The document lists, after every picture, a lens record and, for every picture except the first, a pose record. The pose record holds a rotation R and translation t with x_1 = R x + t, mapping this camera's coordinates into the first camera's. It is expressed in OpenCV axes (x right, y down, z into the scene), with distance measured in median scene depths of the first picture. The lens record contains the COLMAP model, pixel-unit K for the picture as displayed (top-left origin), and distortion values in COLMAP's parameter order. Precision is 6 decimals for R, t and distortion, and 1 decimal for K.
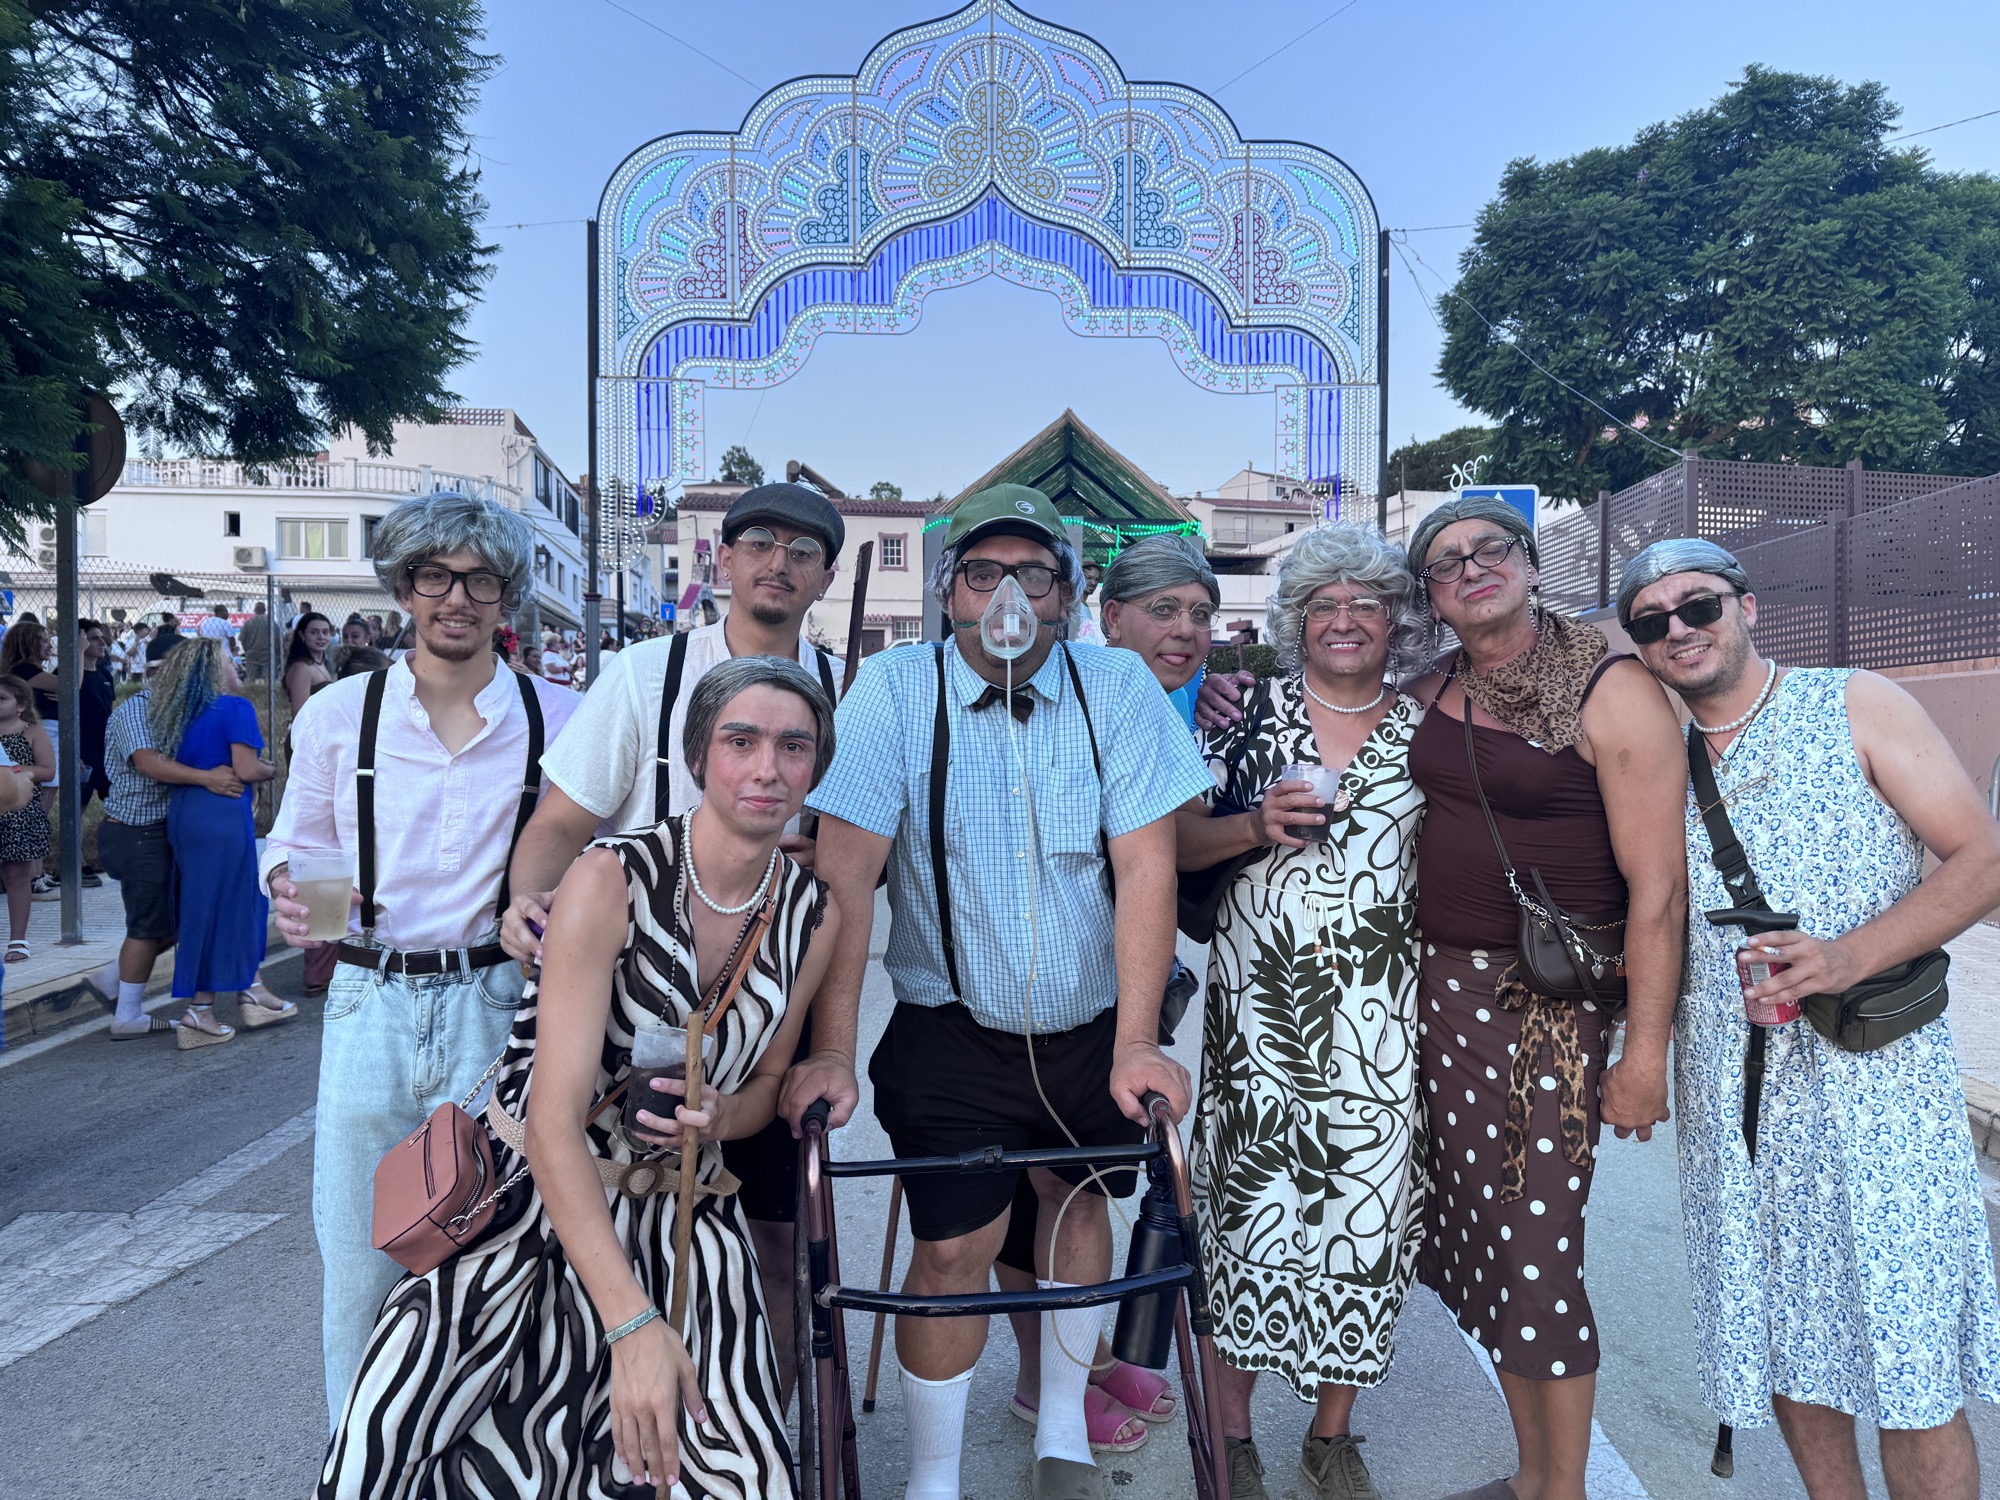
lens RADIAL K [[1408.1, 0, 997.0], [0, 1408.1, 747.8], [0, 0, 1]] dist [0.097037, -0.005412]
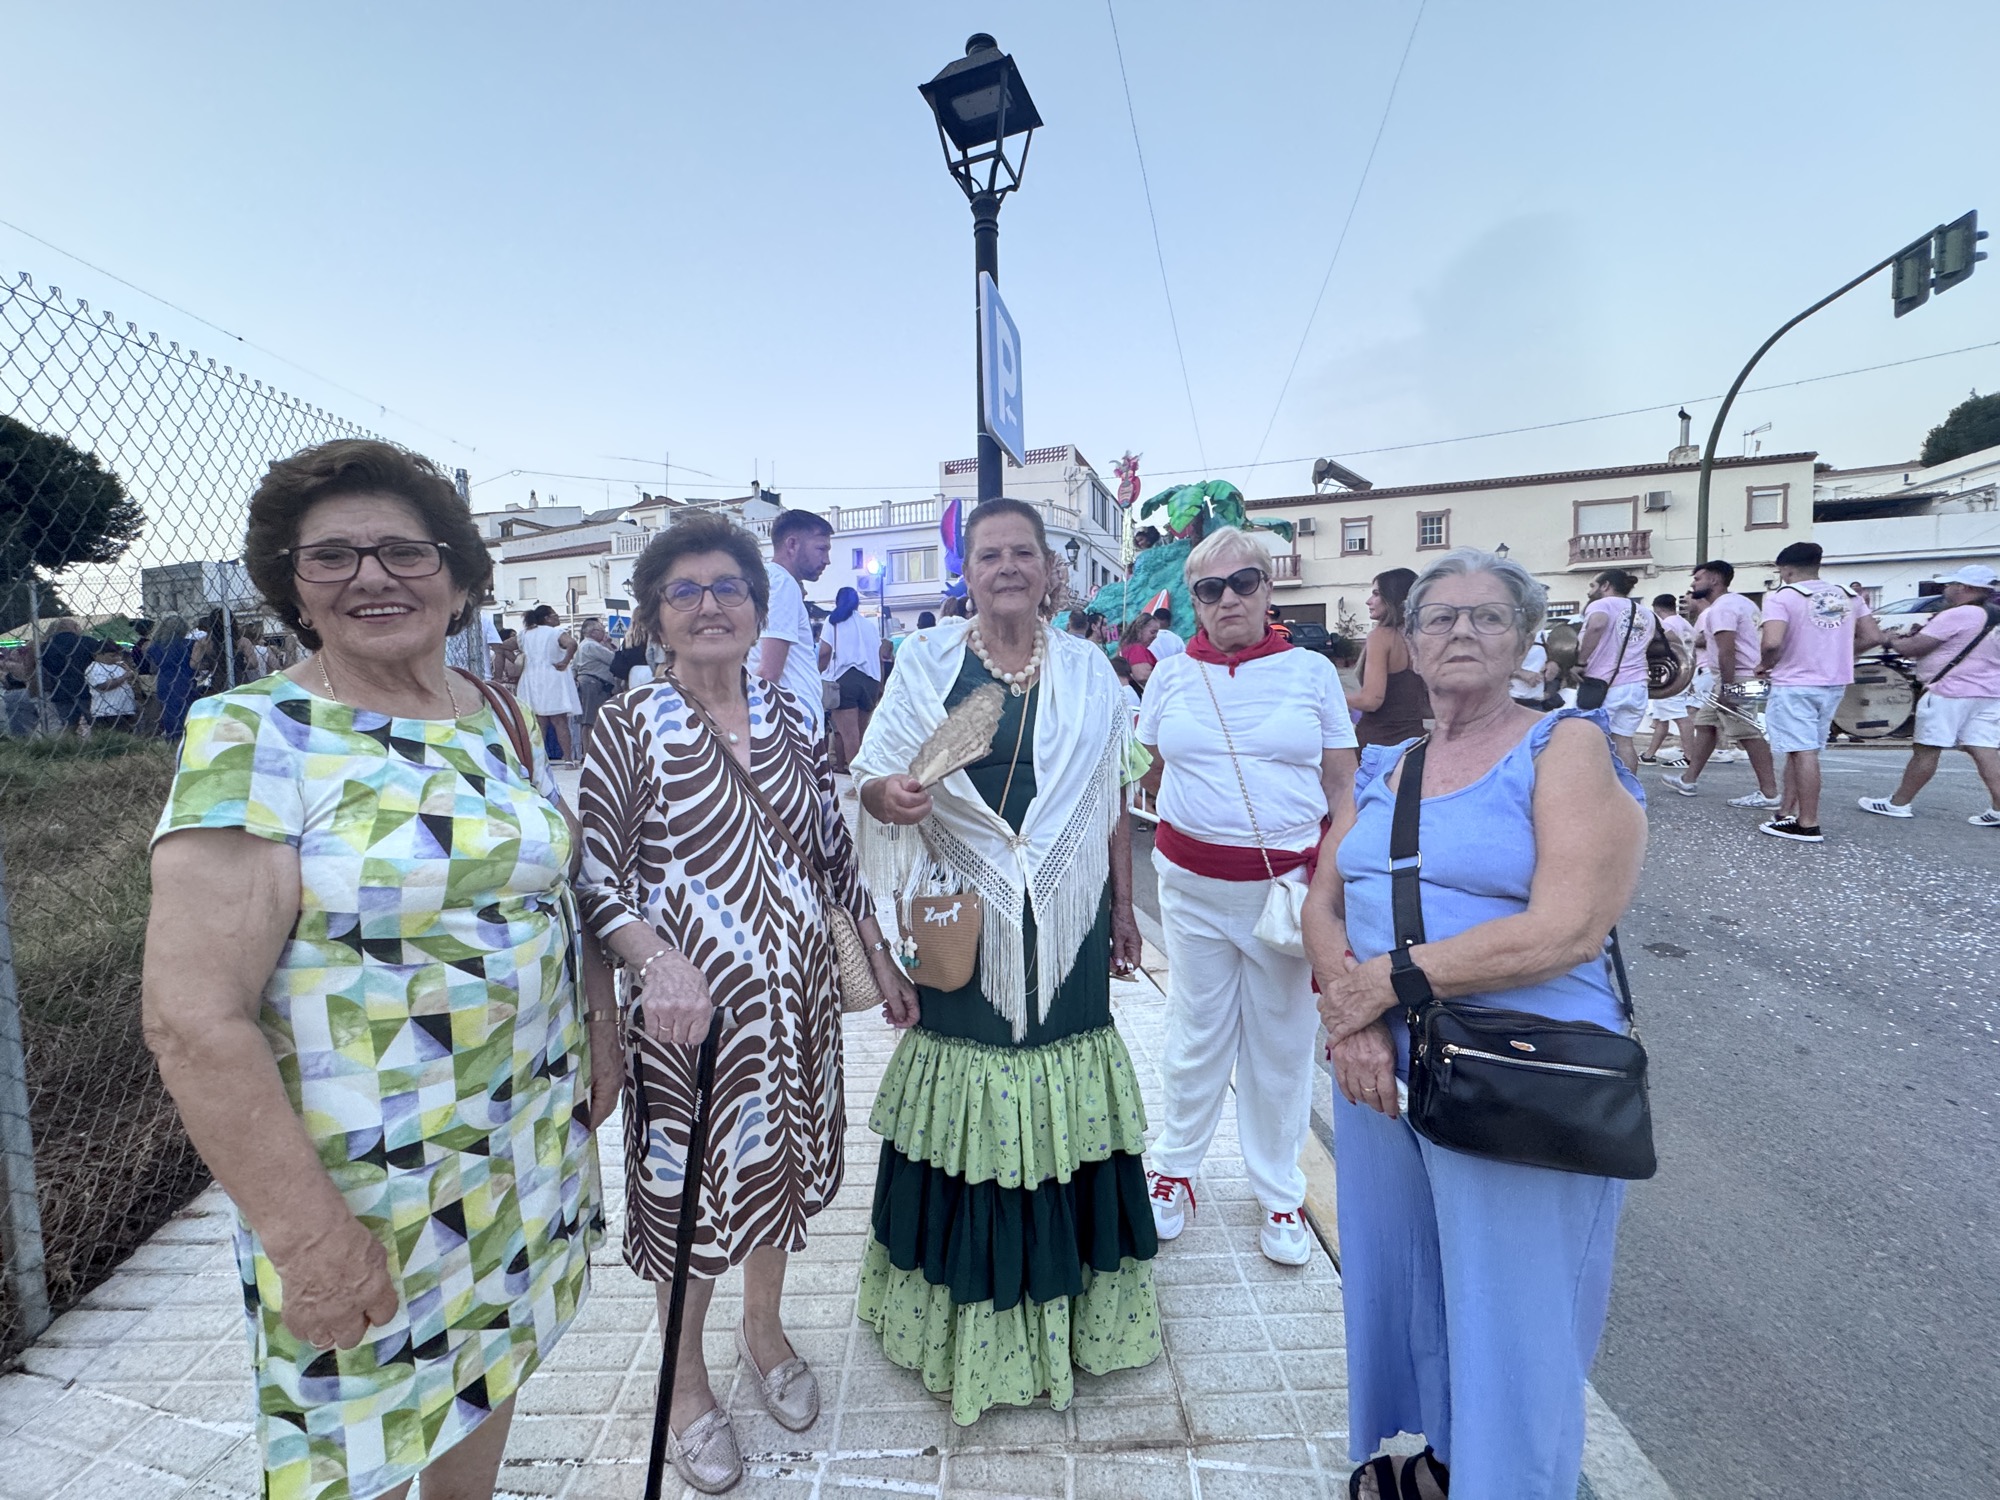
lens RADIAL K [[808.1, 0, 1000.7], [0, 808.1, 743.1], [0, 0, 1]] dist [-0.001351, -0.000003]
pose [[0.883253, 0.014079, -0.468686, -0.085869], [0.012294, 0.998510, 0.053164, -0.029958], [0.468736, -0.052719, 0.881764, 0.422509]]
